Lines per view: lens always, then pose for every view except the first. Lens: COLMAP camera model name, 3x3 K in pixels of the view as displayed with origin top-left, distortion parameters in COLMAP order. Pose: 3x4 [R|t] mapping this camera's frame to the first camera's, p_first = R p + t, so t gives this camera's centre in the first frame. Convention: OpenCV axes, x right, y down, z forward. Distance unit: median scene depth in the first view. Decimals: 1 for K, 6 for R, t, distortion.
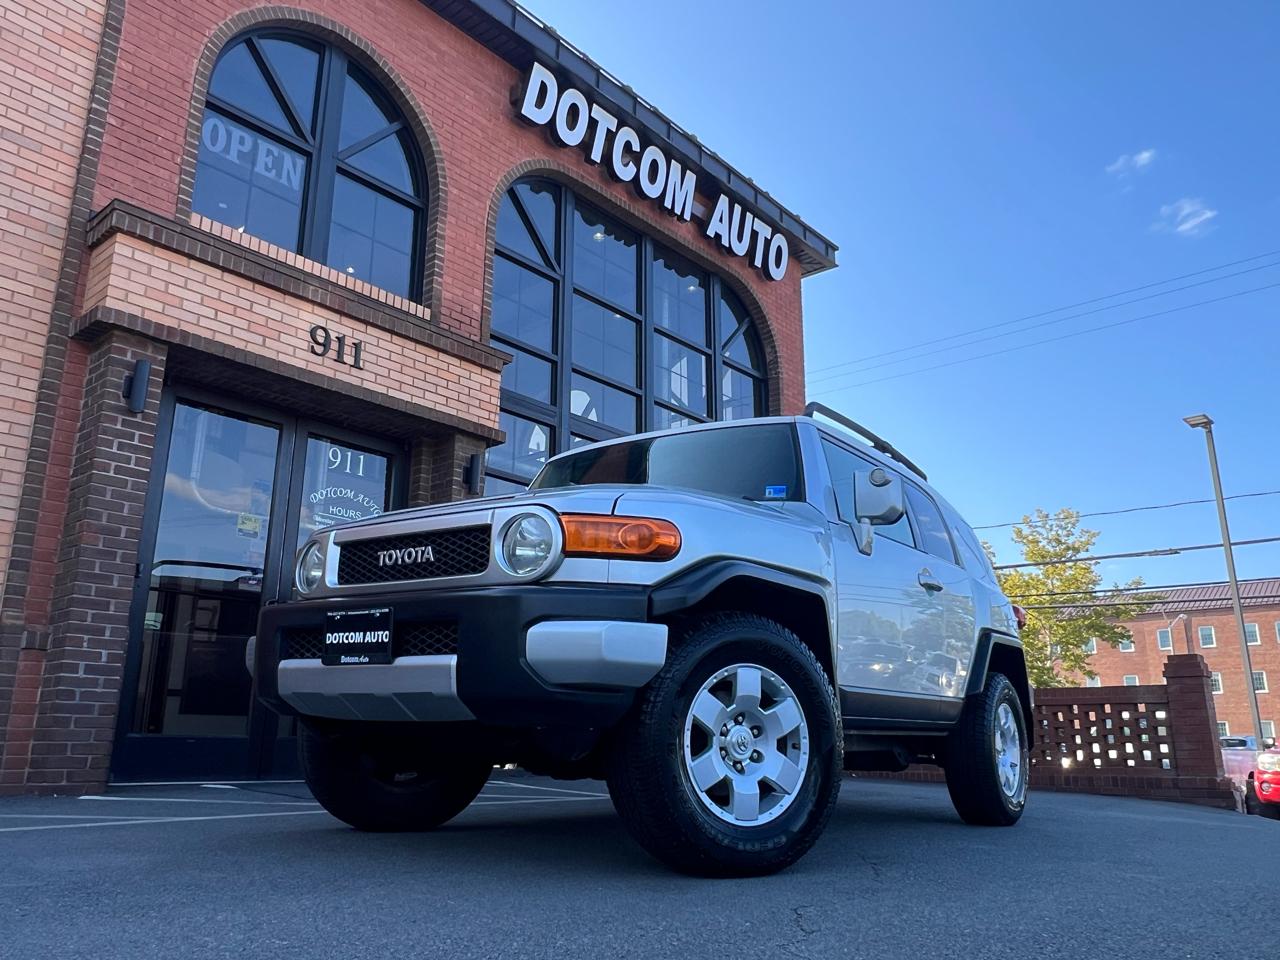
lens RADIAL K [[969.4, 0, 636.5], [0, 969.4, 478.3], [0, 0, 1]] dist [-0.001799, -0.008716]
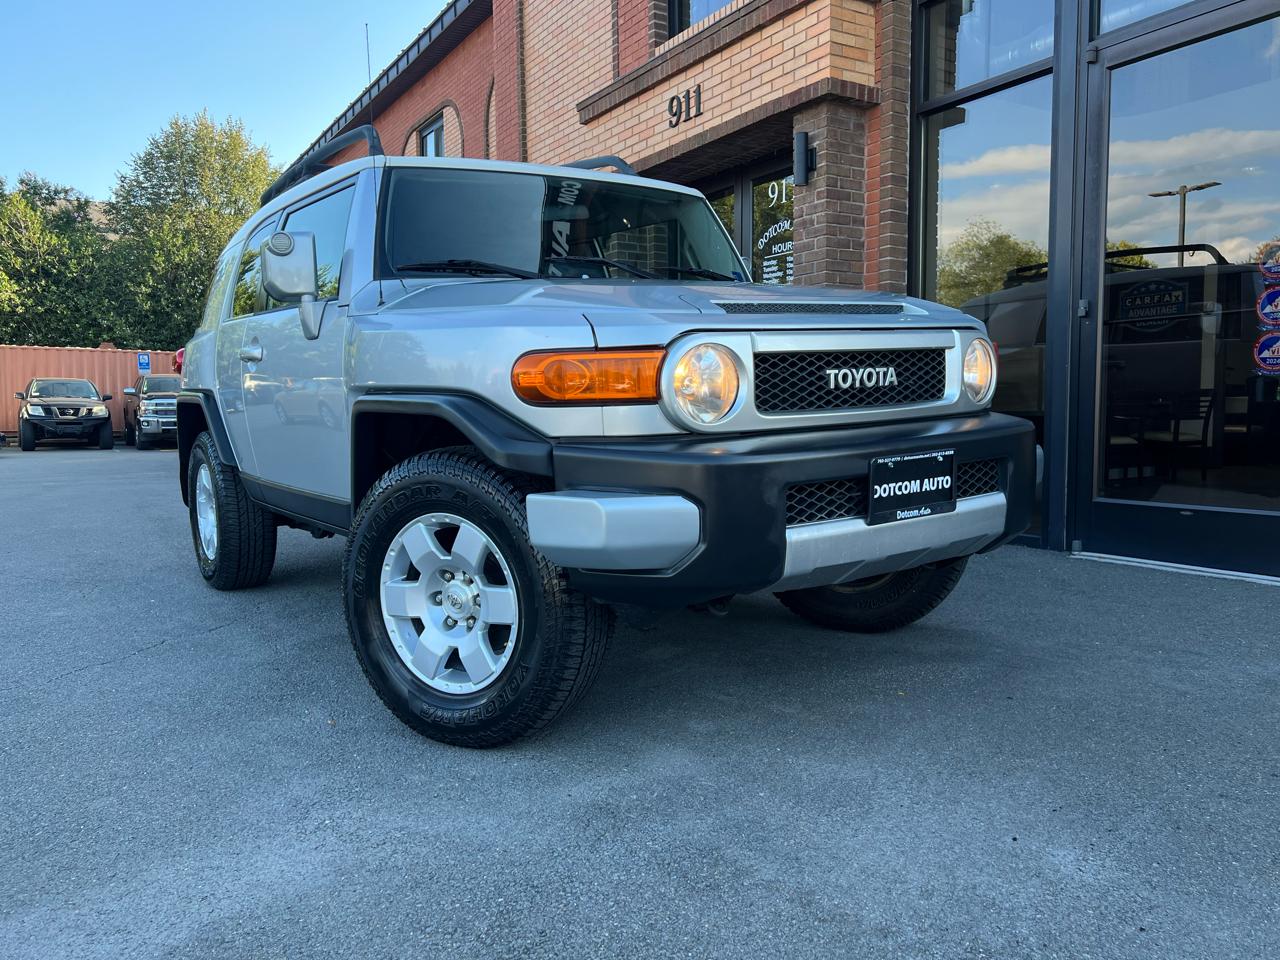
lens RADIAL K [[962.1, 0, 642.7], [0, 962.1, 480.1], [0, 0, 1]] dist [0.047188, -0.053732]
pose [[-0.297152, 0.066252, -0.952529, 0.700477], [0.263251, 0.964610, -0.015032, 0.247202], [0.917823, -0.255221, -0.304077, 1.156015]]
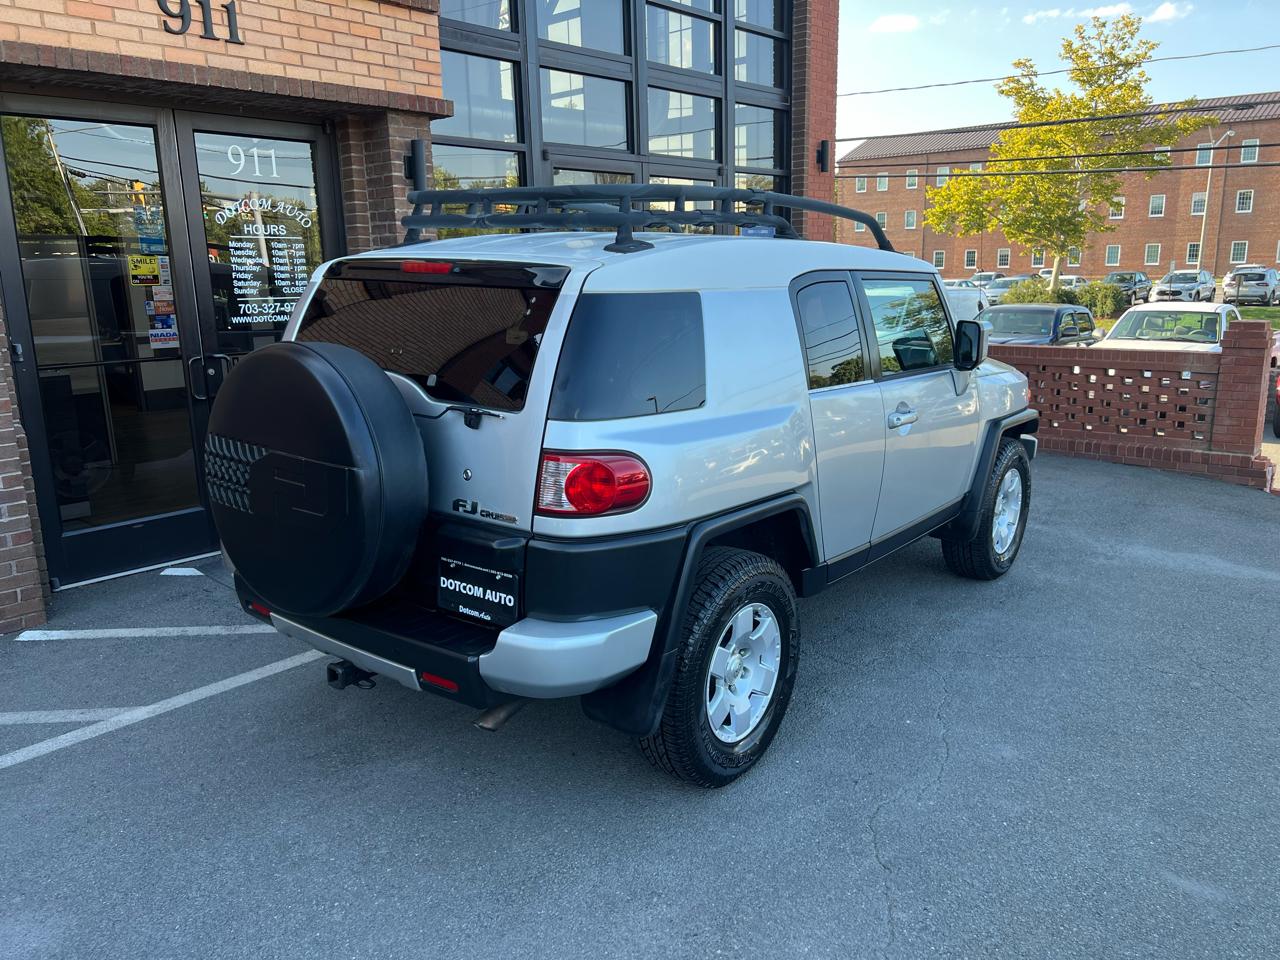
lens RADIAL K [[965.9, 0, 641.6], [0, 965.9, 483.1], [0, 0, 1]] dist [0.041997, -0.048206]
pose [[0.999605, -0.025988, -0.010696, 0.019767], [0.027964, 0.881997, 0.470424, -0.159177], [-0.002792, -0.470537, 0.882376, 0.187513]]
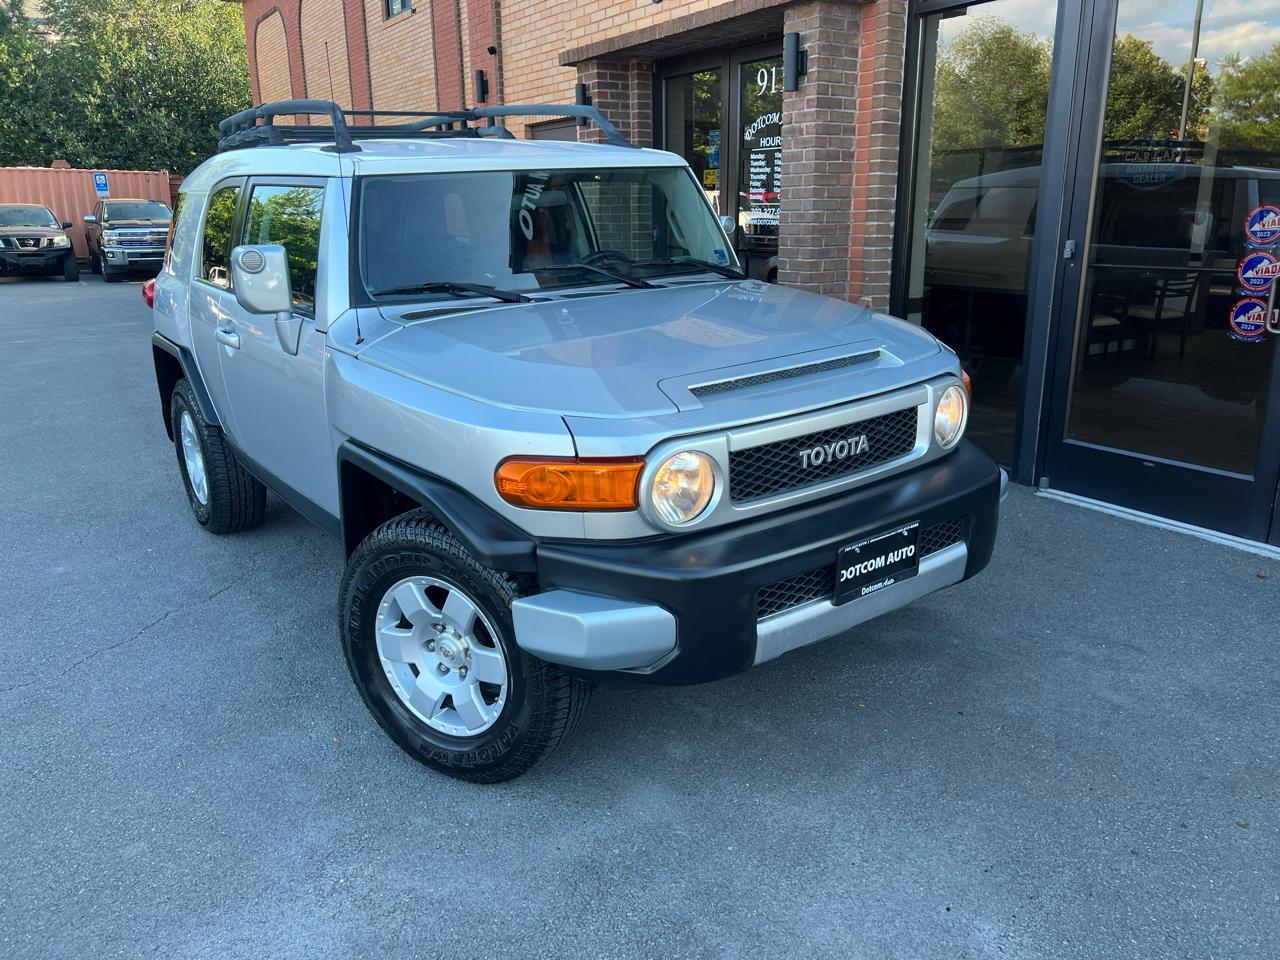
lens RADIAL K [[963.1, 0, 651.8], [0, 963.1, 476.9], [0, 0, 1]] dist [0.048606, -0.058915]
pose [[-0.274440, 0.251441, -0.928149, 0.697879], [0.264633, 0.947688, 0.178486, 0.149651], [0.924474, -0.196635, -0.326623, 1.186237]]
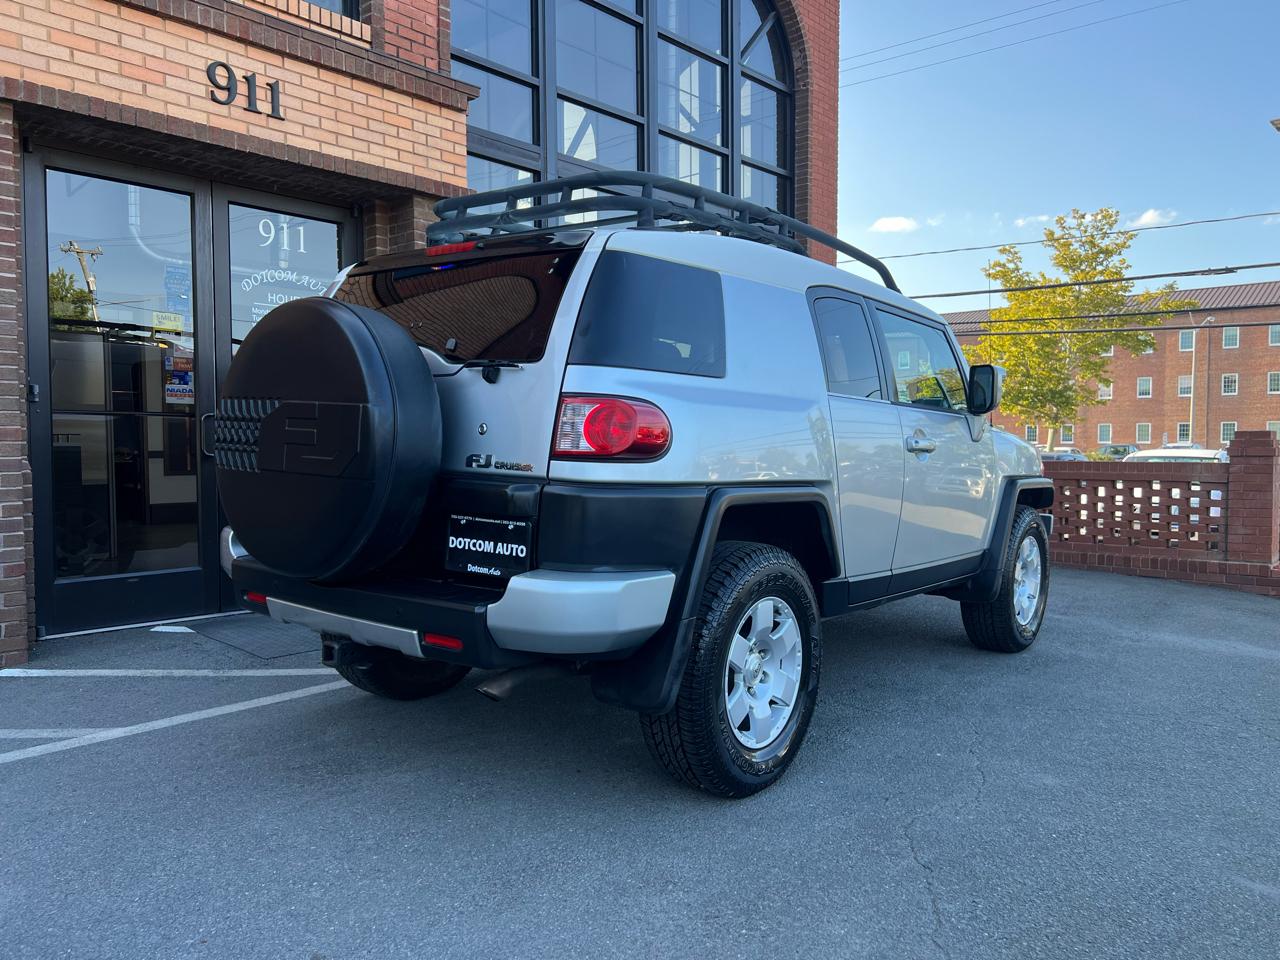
lens RADIAL K [[965.5, 0, 635.2], [0, 965.5, 480.6], [0, 0, 1]] dist [0.043744, -0.050854]
pose [[0.999869, -0.009115, -0.013344, 0.009678], [0.012746, 0.952417, 0.304531, -0.070767], [0.009934, -0.304661, 0.952409, 0.163904]]
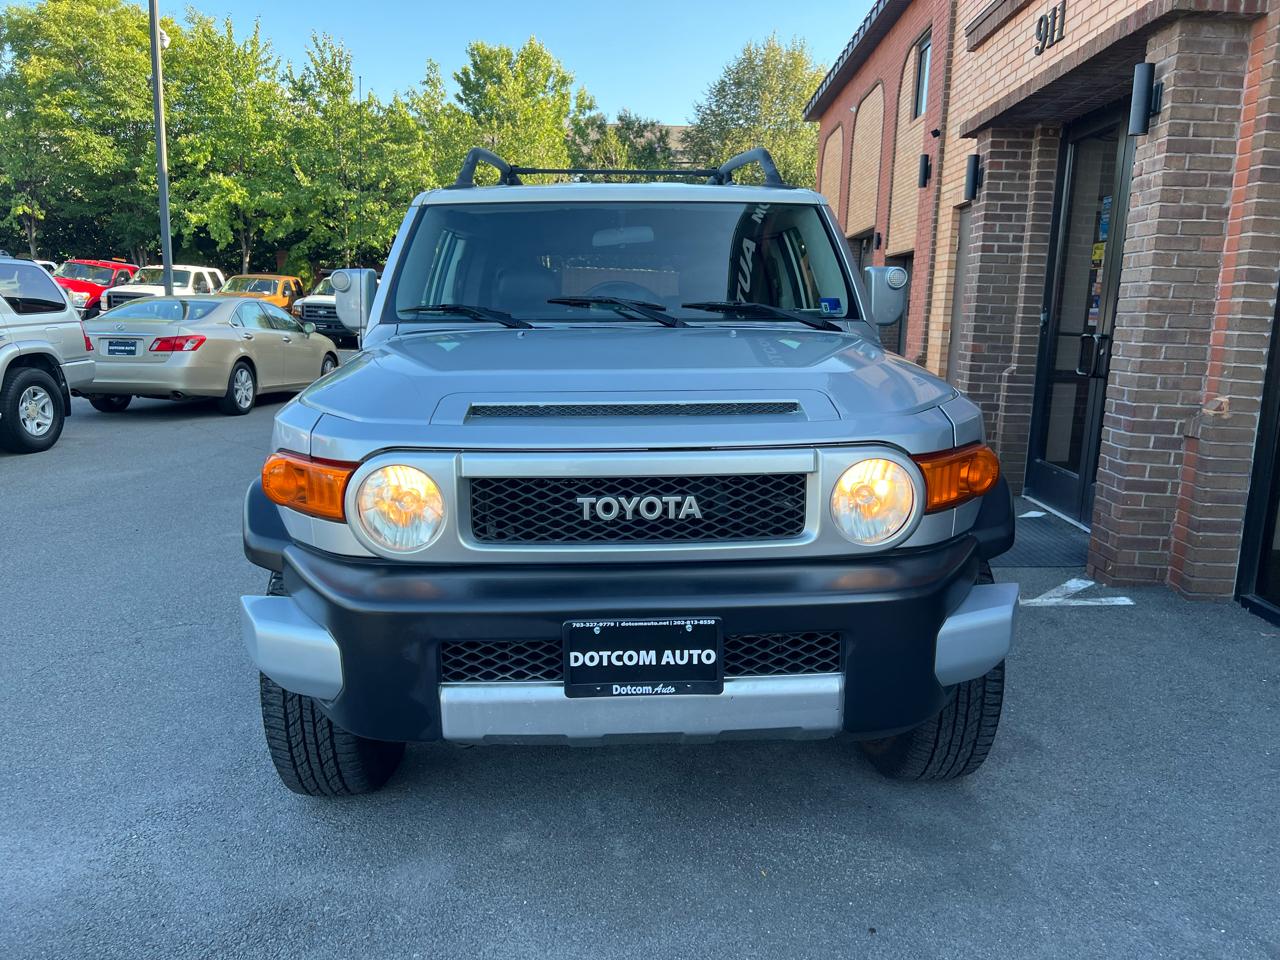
lens RADIAL K [[965.9, 0, 641.6], [0, 965.9, 483.1], [0, 0, 1]] dist [0.041997, -0.048206]
pose [[-0.768098, 0.081166, -0.635168, 0.513954], [0.136571, 0.989876, -0.038660, 0.230379], [0.625599, -0.116440, -0.771406, 1.362459]]
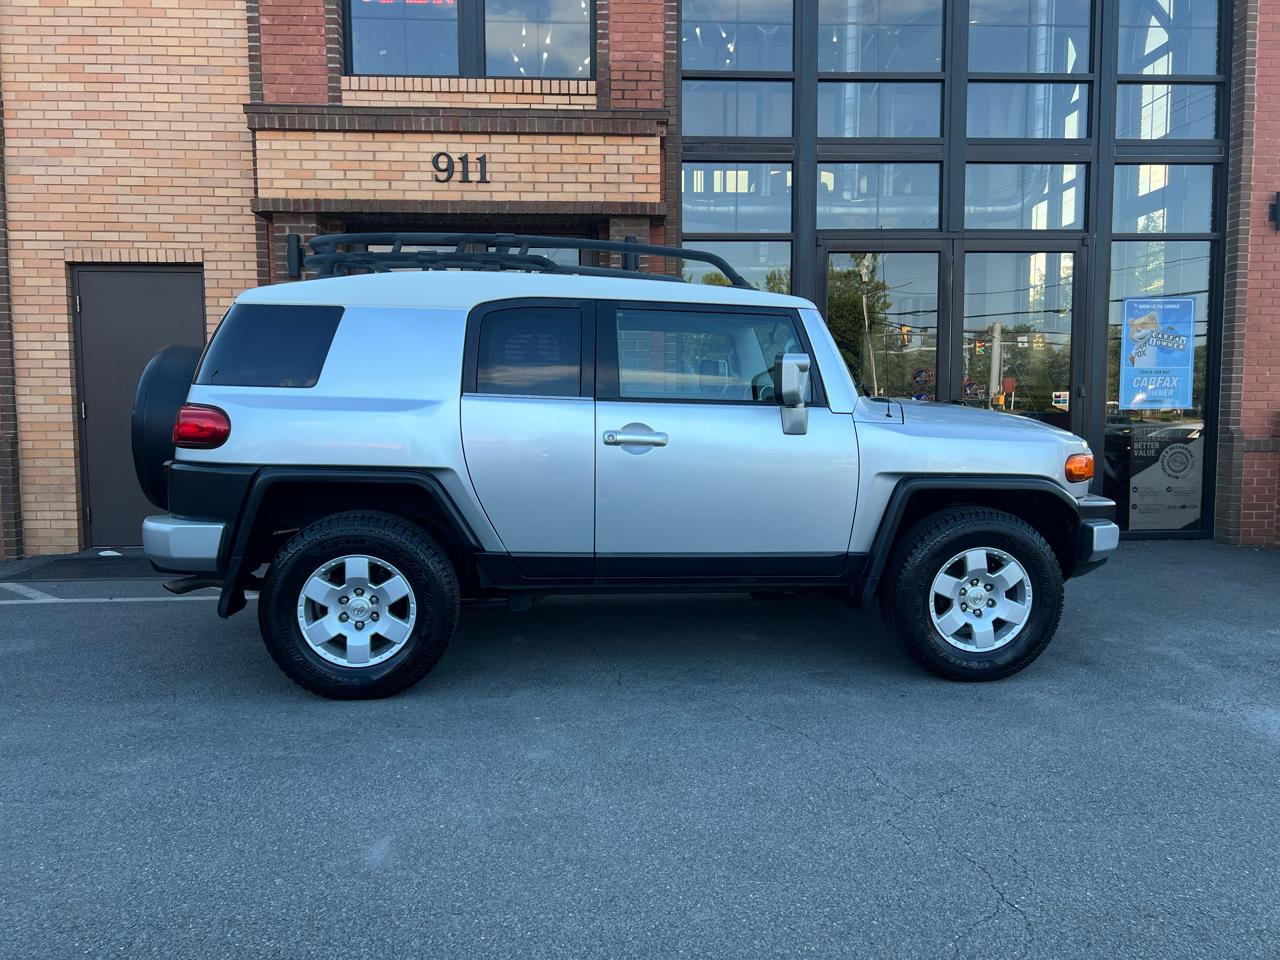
lens RADIAL K [[962.1, 0, 642.7], [0, 962.1, 480.1], [0, 0, 1]] dist [0.047188, -0.053732]
pose [[0.690285, 0.046413, -0.722048, 0.613979], [0.199389, 0.947097, 0.251497, -0.036715], [0.695522, -0.317573, 0.644512, 0.334592]]
